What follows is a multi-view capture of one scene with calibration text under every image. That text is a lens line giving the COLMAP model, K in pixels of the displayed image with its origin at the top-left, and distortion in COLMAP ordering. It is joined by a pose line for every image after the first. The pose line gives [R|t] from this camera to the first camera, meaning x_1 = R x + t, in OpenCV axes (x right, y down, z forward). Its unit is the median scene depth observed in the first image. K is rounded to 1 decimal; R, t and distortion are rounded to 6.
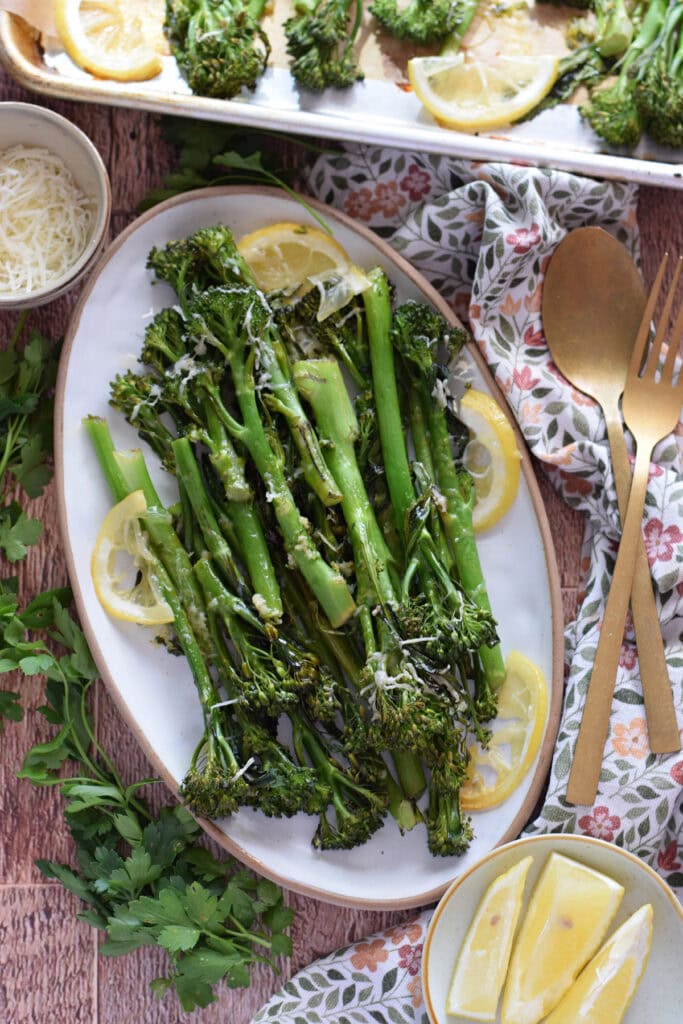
lens RADIAL K [[2437.4, 0, 344.3], [0, 2437.4, 534.2], [0, 0, 1]] dist [-0.120707, 0.144756]
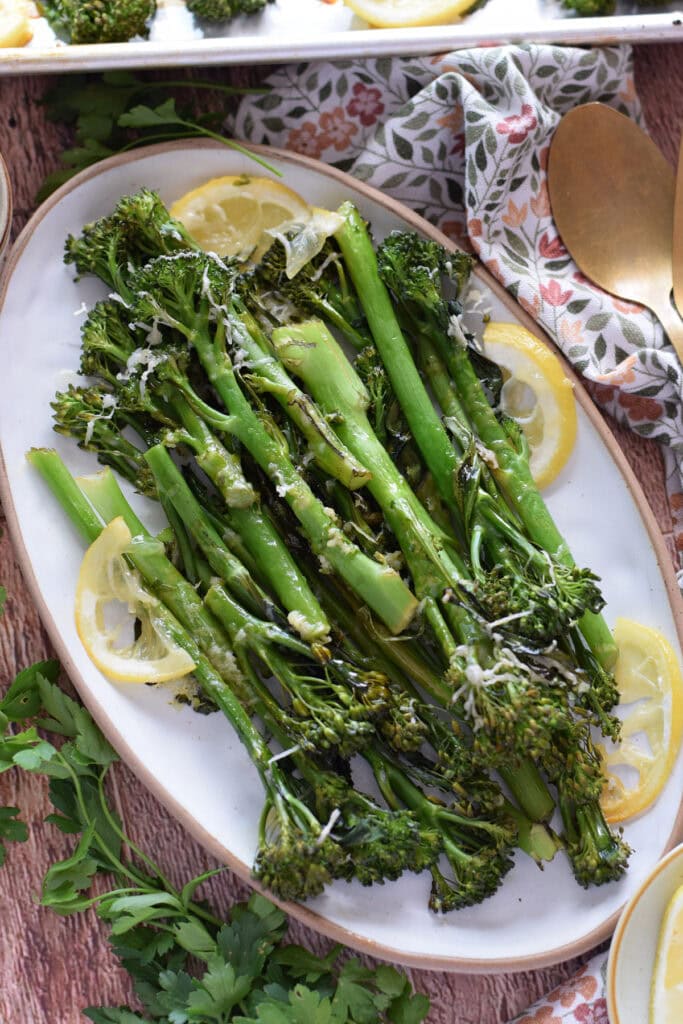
lens RADIAL K [[2437.4, 0, 344.3], [0, 2437.4, 534.2], [0, 0, 1]] dist [-0.120707, 0.144756]
pose [[0.975010, -0.204480, 0.086848, -0.081672], [0.213357, 0.970813, -0.109545, 0.088839], [-0.061914, 0.125337, 0.990180, 0.212251]]
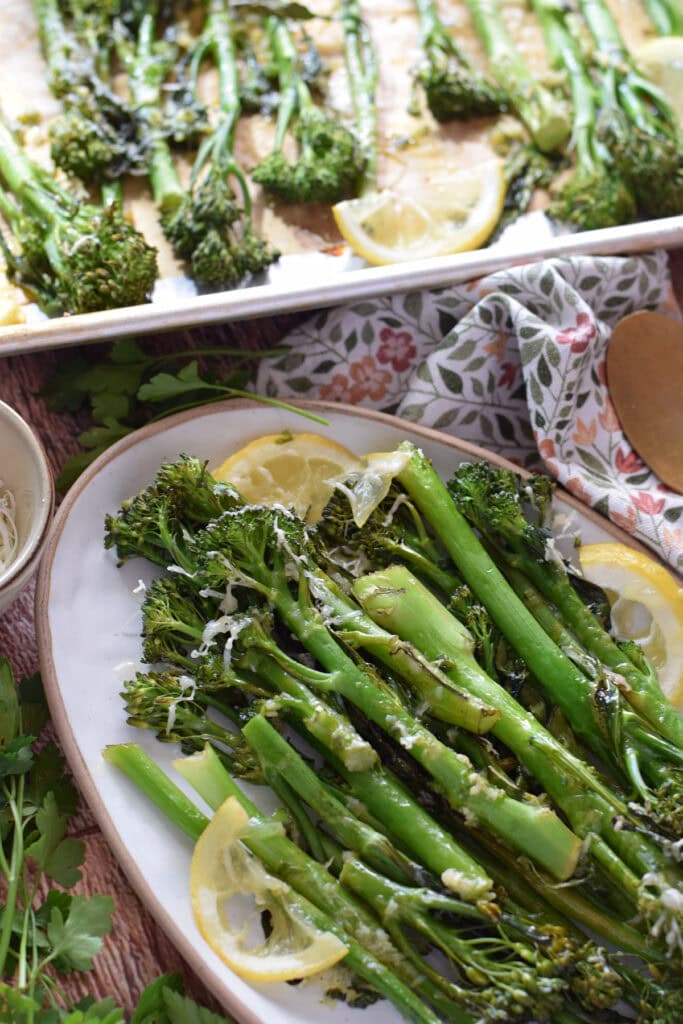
lens RADIAL K [[2437.4, 0, 344.3], [0, 2437.4, 534.2], [0, 0, 1]] dist [-0.120707, 0.144756]
pose [[0.917465, -0.301281, 0.259786, -0.209351], [0.371649, 0.882055, -0.289578, 0.127047], [-0.141901, 0.362227, 0.921225, 0.330750]]
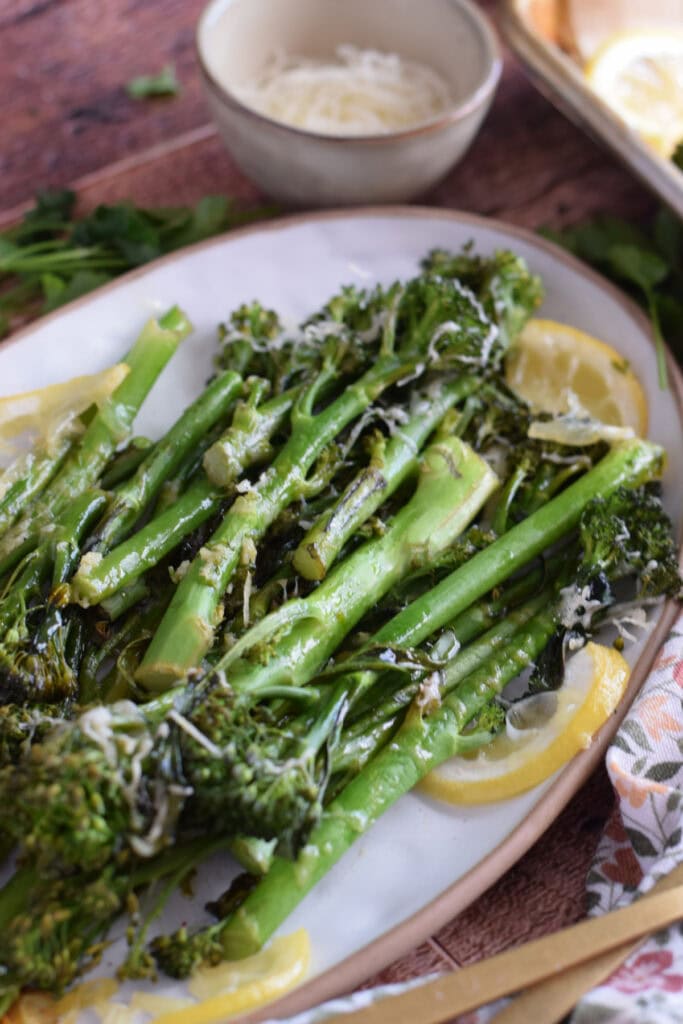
lens RADIAL K [[2437.4, 0, 344.3], [0, 2437.4, 534.2], [0, 0, 1]] dist [-0.120707, 0.144756]
pose [[0.634822, 0.593178, -0.495118, 0.284217], [-0.767378, 0.558818, -0.314409, 0.158490], [0.090180, 0.579536, 0.809942, 0.519639]]
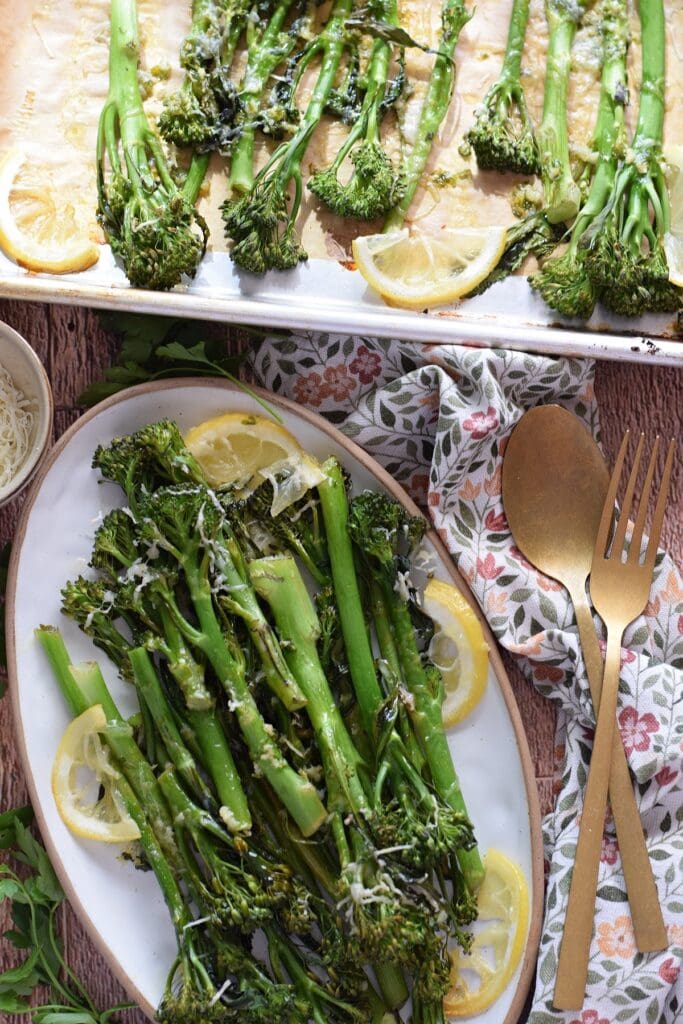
lens RADIAL K [[2437.4, 0, 344.3], [0, 2437.4, 534.2], [0, 0, 1]] dist [-0.120707, 0.144756]
pose [[0.998460, -0.049767, 0.024527, -0.006503], [0.049875, 0.998748, -0.003803, -0.076608], [-0.024307, 0.005020, 0.999692, 0.030238]]
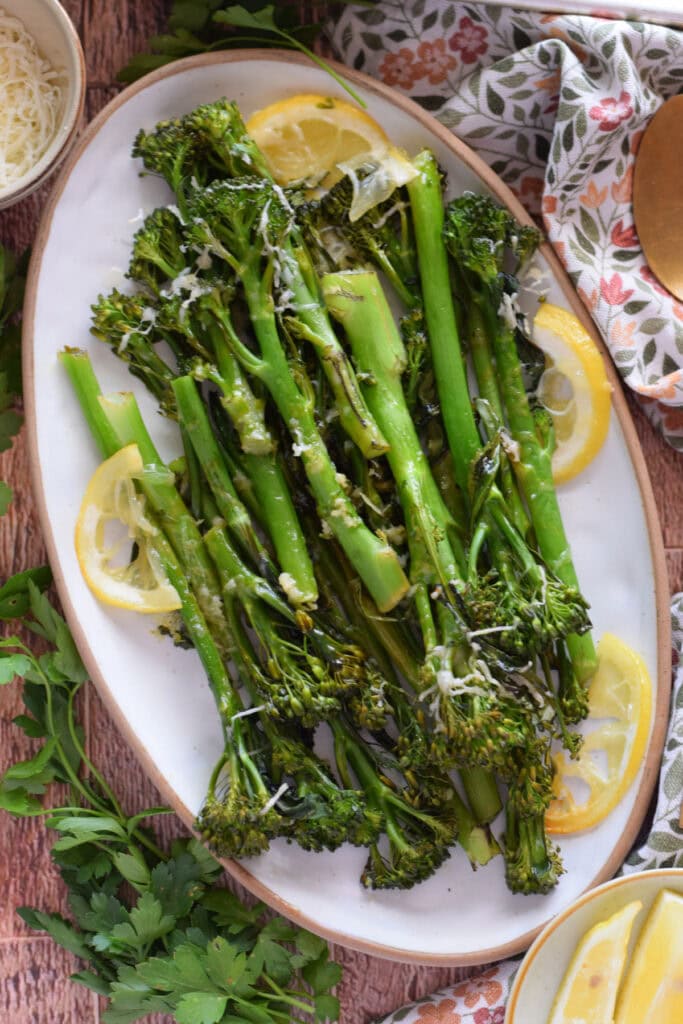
lens RADIAL K [[2437.4, 0, 344.3], [0, 2437.4, 534.2], [0, 0, 1]] dist [-0.120707, 0.144756]
pose [[0.999688, -0.024181, 0.006205, -0.020776], [0.023558, 0.996008, 0.086097, -0.055176], [-0.008263, -0.085924, 0.996267, 0.206574]]
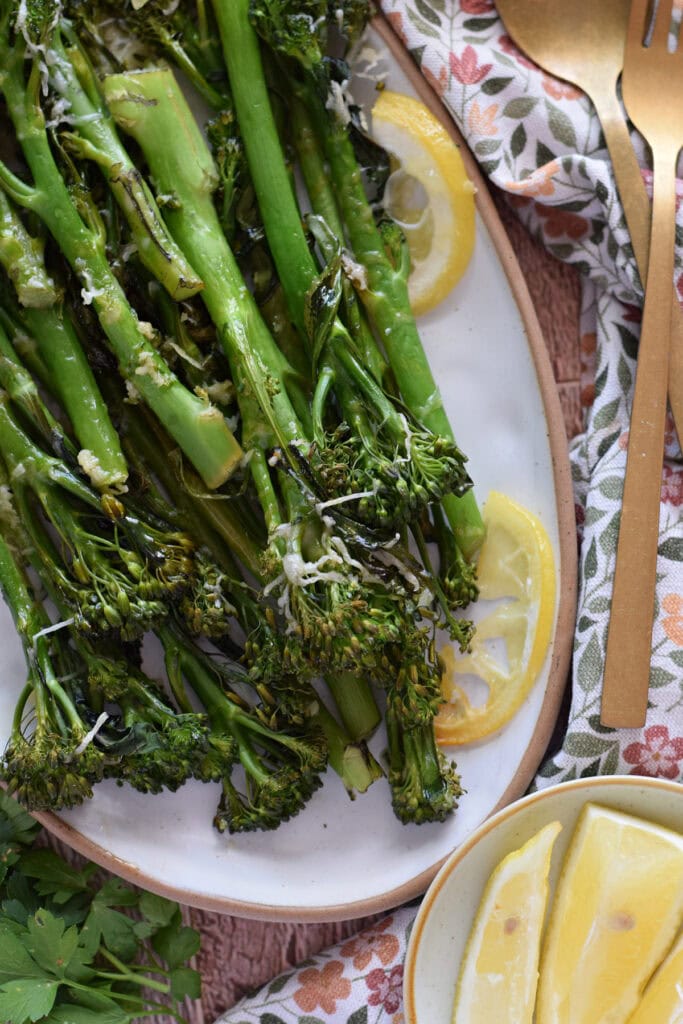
lens RADIAL K [[2437.4, 0, 344.3], [0, 2437.4, 534.2], [0, 0, 1]] dist [-0.120707, 0.144756]
pose [[0.993708, -0.108478, 0.027893, 0.011103], [0.104253, 0.986824, 0.123730, -0.025104], [-0.040947, -0.120043, 0.991924, 0.359694]]
